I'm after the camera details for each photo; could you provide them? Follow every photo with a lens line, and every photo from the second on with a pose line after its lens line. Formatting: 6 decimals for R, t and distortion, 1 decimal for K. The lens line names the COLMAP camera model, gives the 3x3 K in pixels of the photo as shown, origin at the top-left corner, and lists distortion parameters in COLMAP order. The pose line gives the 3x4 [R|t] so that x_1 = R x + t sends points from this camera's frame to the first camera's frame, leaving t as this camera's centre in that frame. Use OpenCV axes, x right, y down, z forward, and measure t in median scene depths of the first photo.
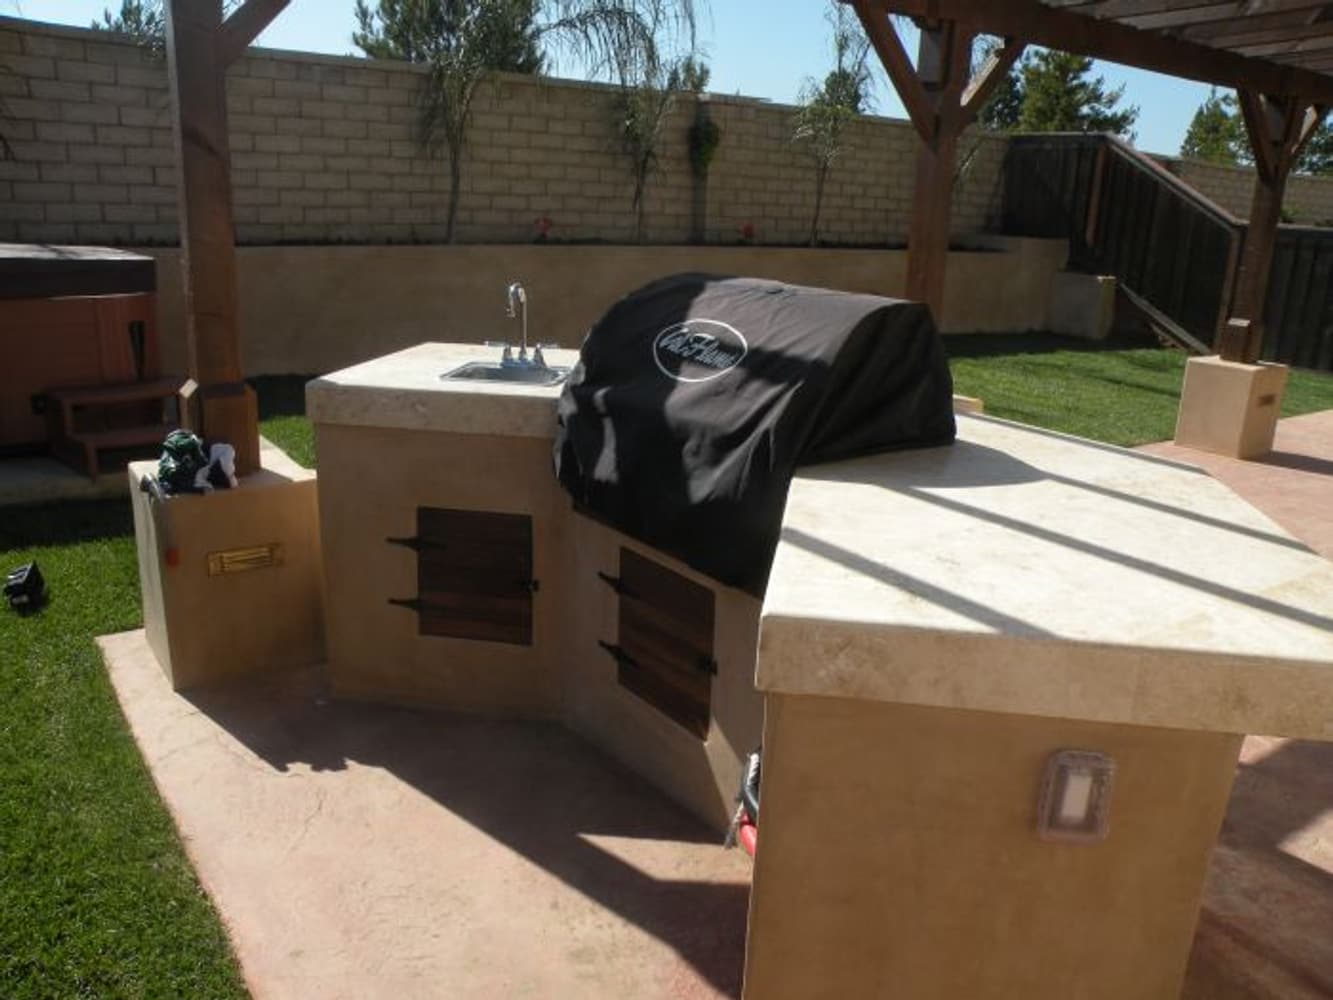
lens RADIAL K [[1074.4, 0, 666.5], [0, 1074.4, 500.0], [0, 0, 1]] dist [-0.153387, 0.153001]
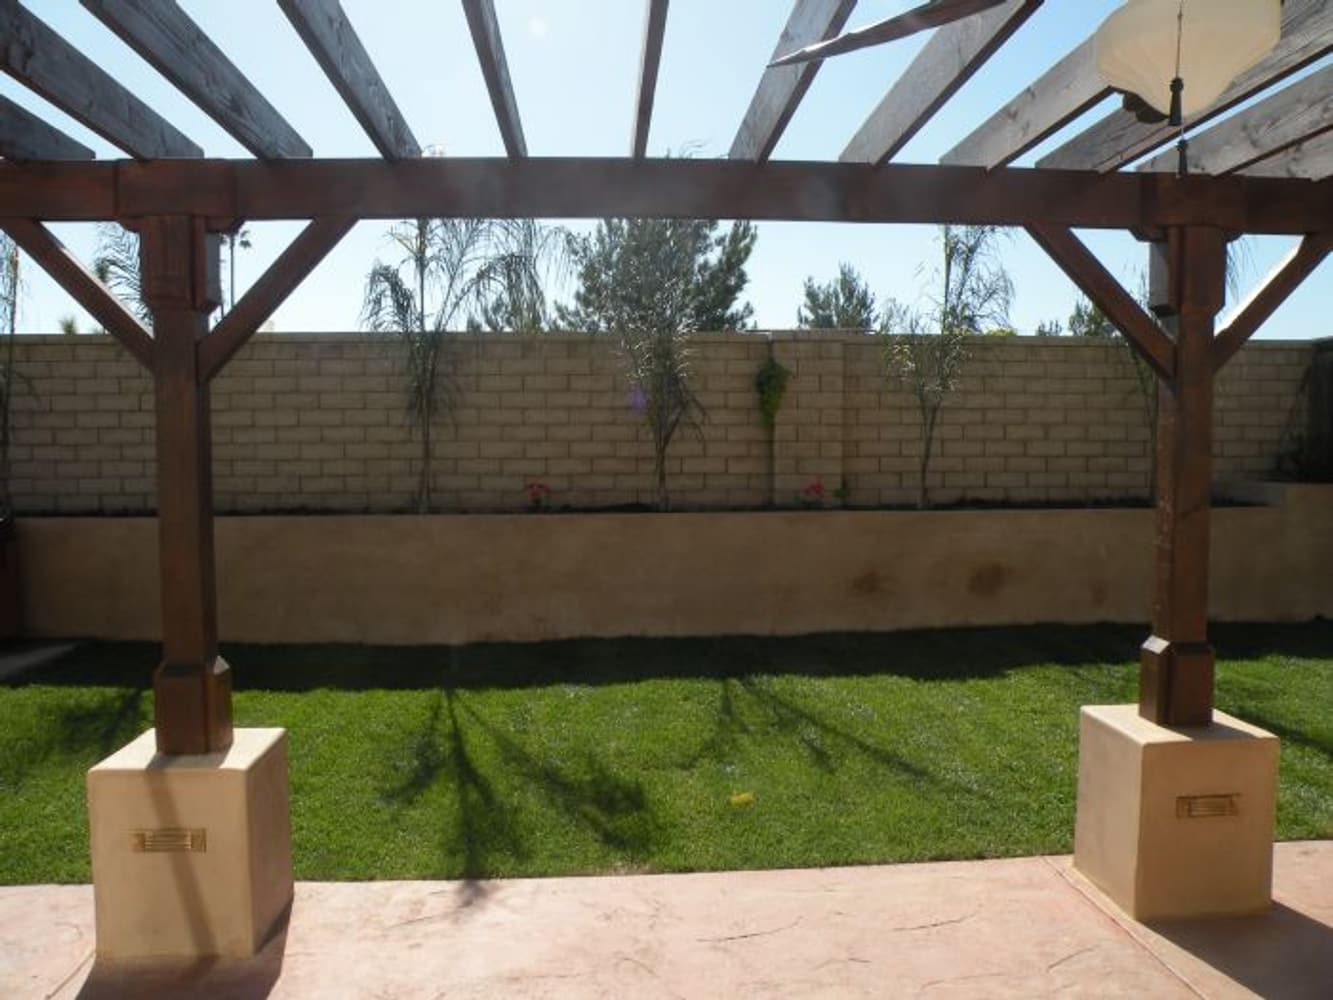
lens RADIAL K [[1040.6, 0, 665.6], [0, 1040.6, 524.8], [0, 0, 1]] dist [-0.076767, 0.004914]
pose [[0.845975, -0.007579, -0.533168, 0.383286], [-0.107438, 0.976969, -0.184359, -0.066287], [0.522286, 0.213246, 0.825678, 0.280542]]
